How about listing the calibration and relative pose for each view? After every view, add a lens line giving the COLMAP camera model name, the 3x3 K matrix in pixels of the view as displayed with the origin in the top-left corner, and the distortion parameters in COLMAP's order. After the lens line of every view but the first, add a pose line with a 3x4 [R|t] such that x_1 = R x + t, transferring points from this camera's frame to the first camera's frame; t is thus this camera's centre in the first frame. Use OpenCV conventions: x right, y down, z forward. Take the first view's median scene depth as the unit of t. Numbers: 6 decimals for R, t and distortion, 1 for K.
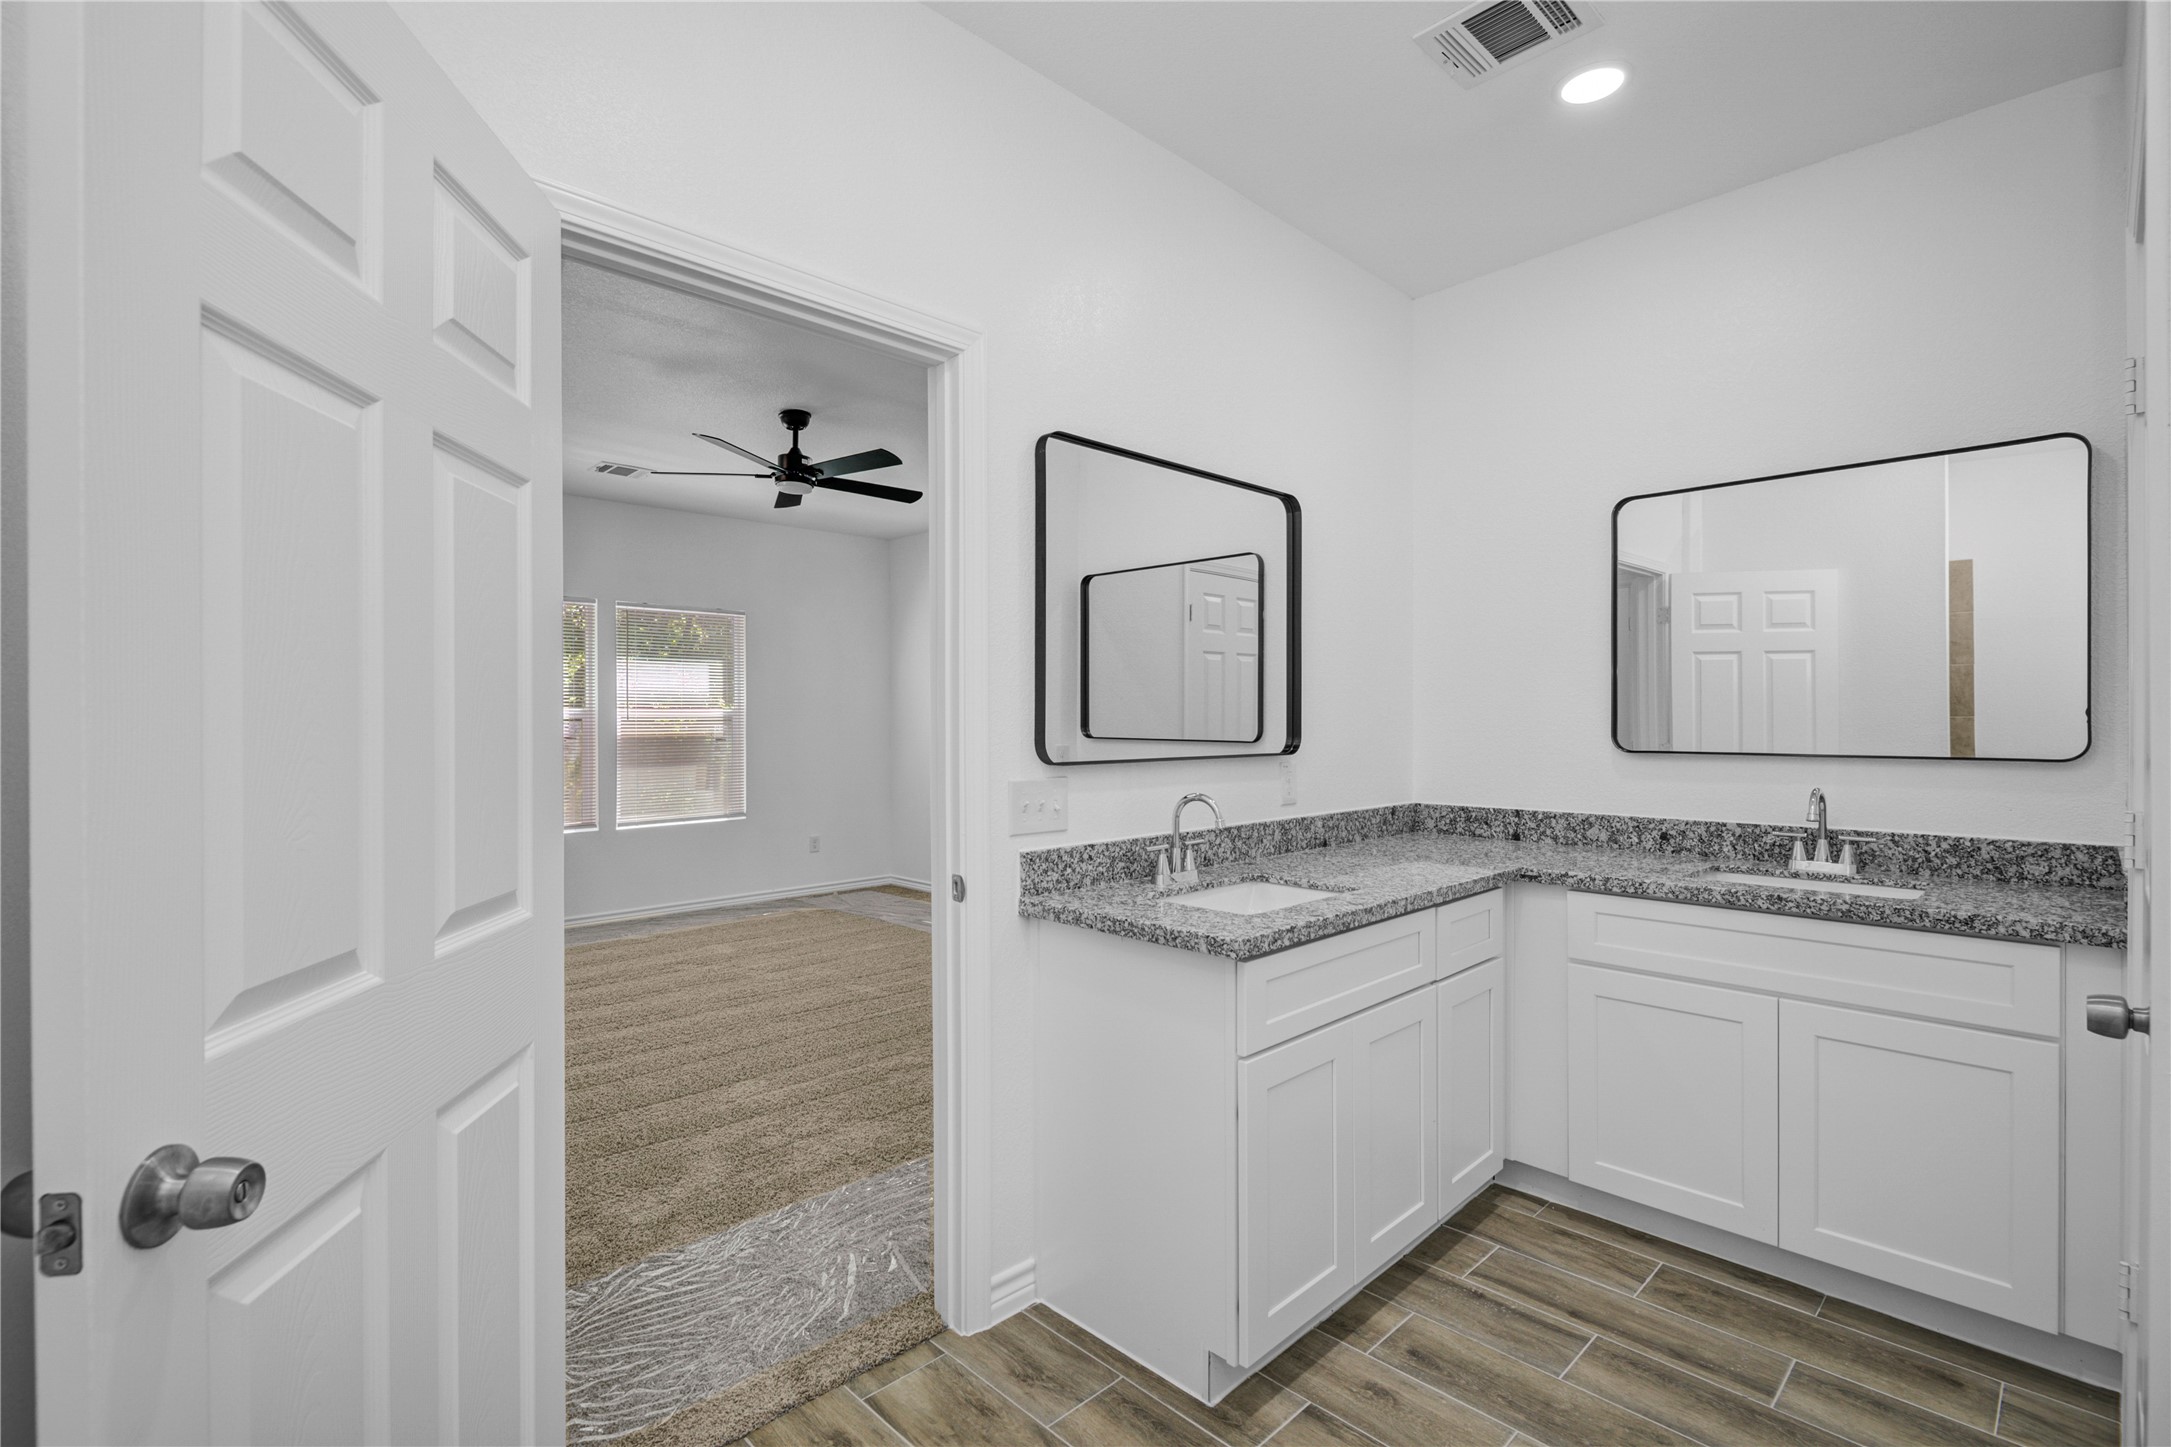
lens RADIAL K [[989.7, 0, 1086.8], [0, 989.7, 715.9], [0, 0, 1]] dist [0.003775, -0.006074]
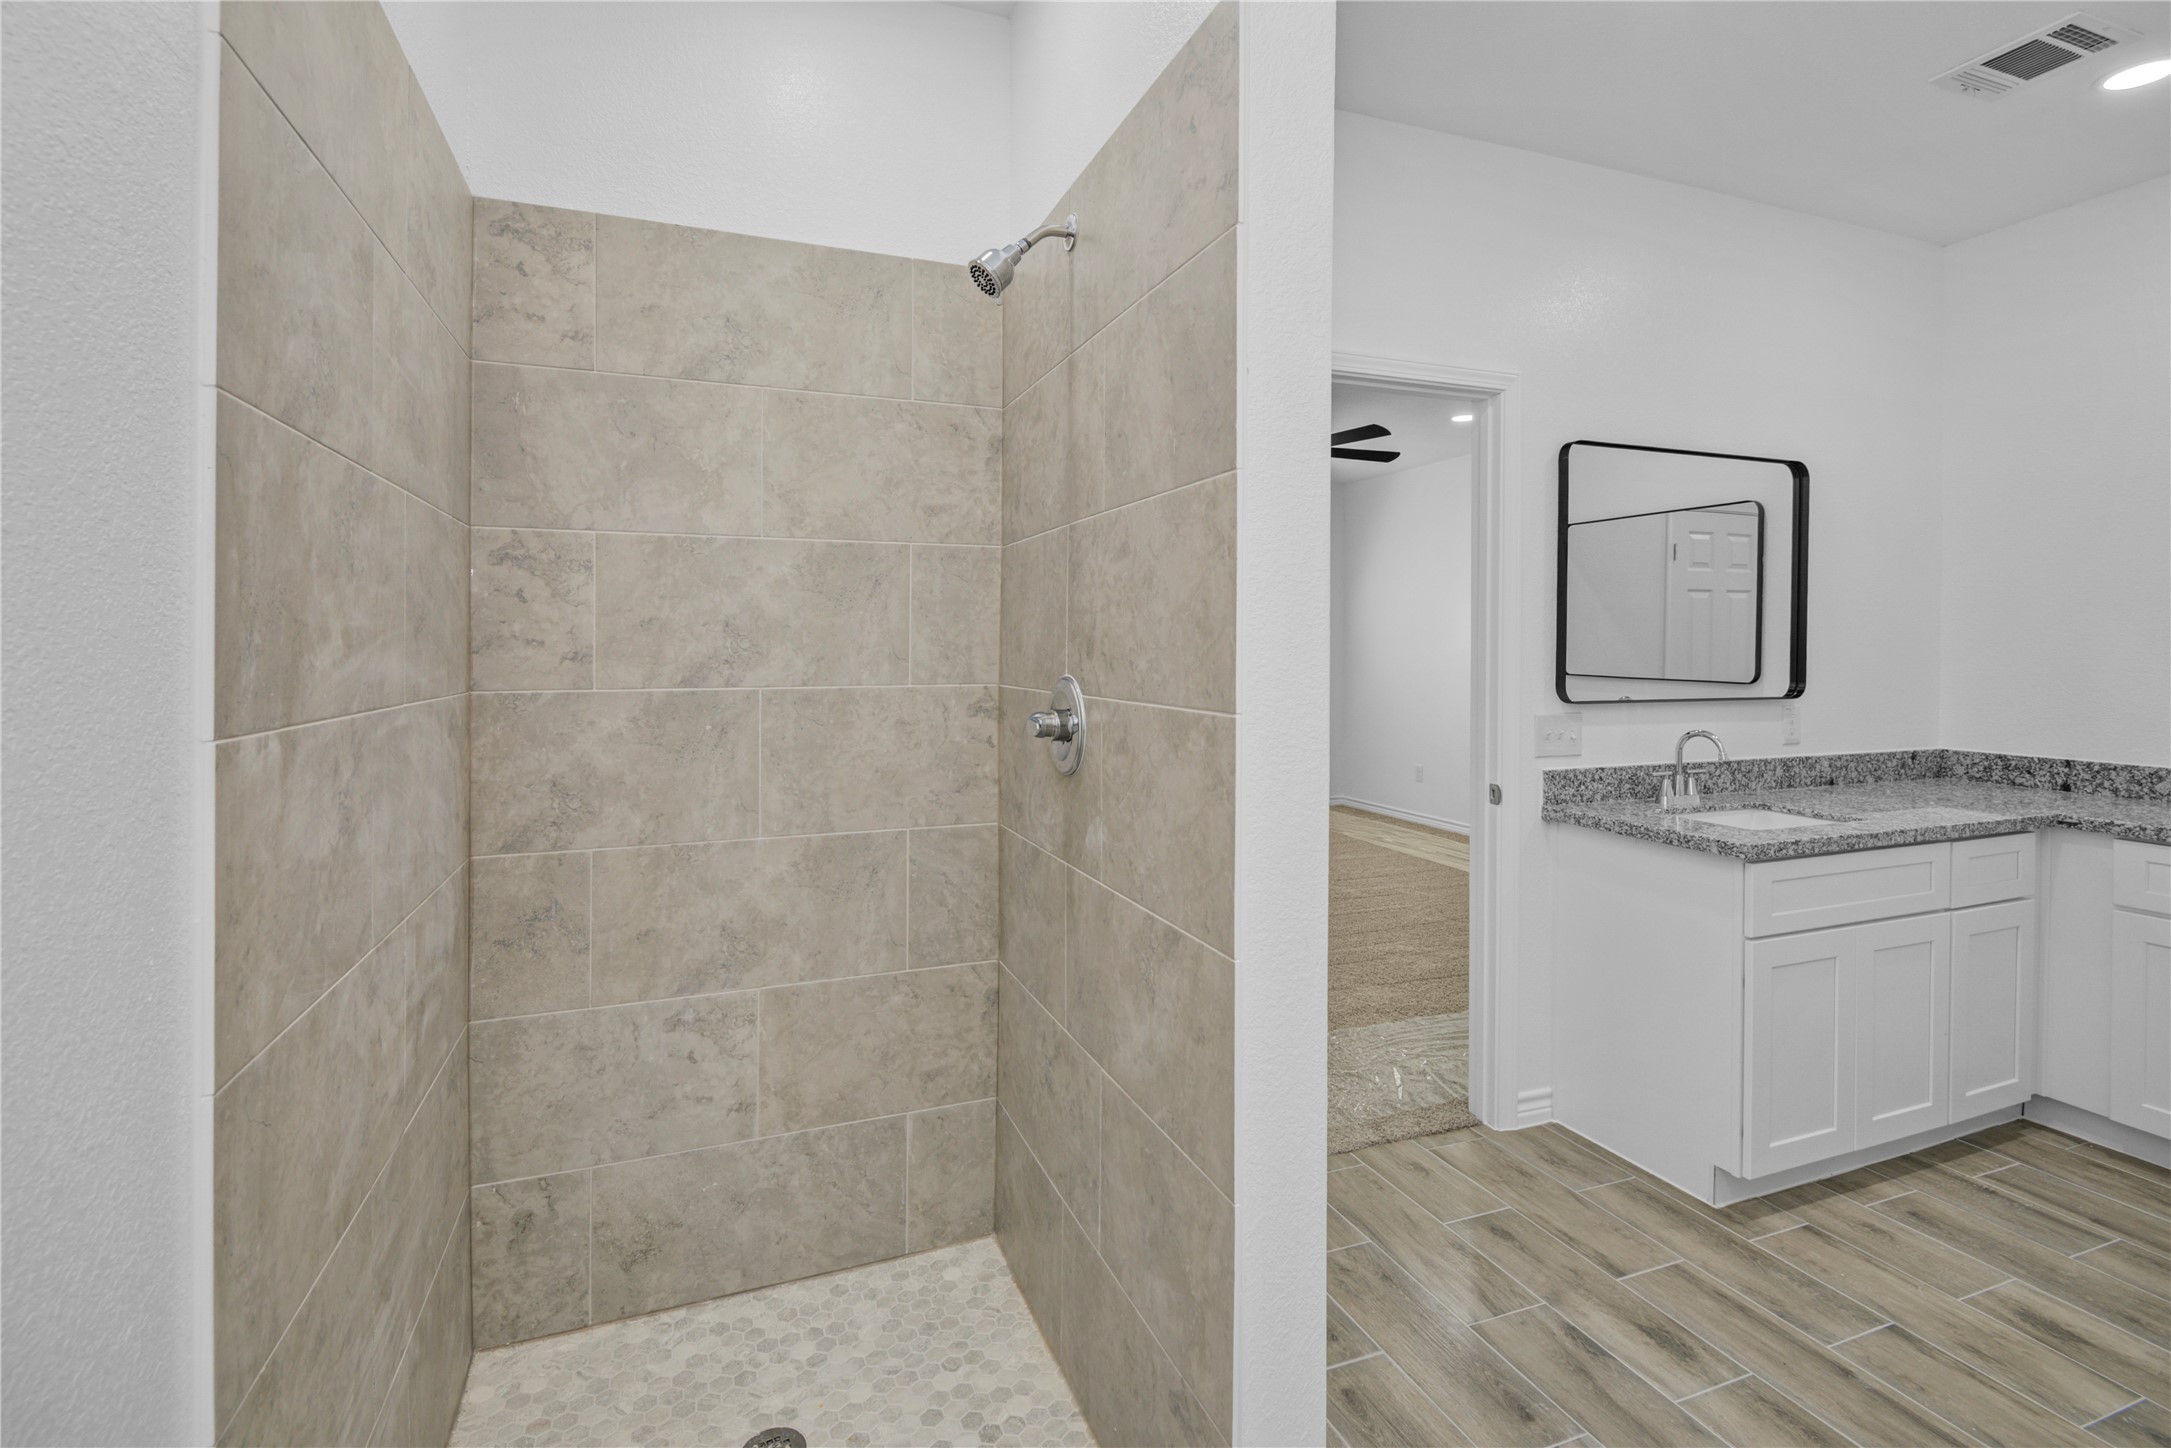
lens RADIAL K [[989.7, 0, 1097.7], [0, 989.7, 652.0], [0, 0, 1]] dist [0.003775, -0.006074]
pose [[0.918643, 0.008817, -0.394990, -0.090375], [-0.004899, 0.999928, 0.010925, -0.026280], [0.395058, -0.008101, 0.918621, -0.399391]]
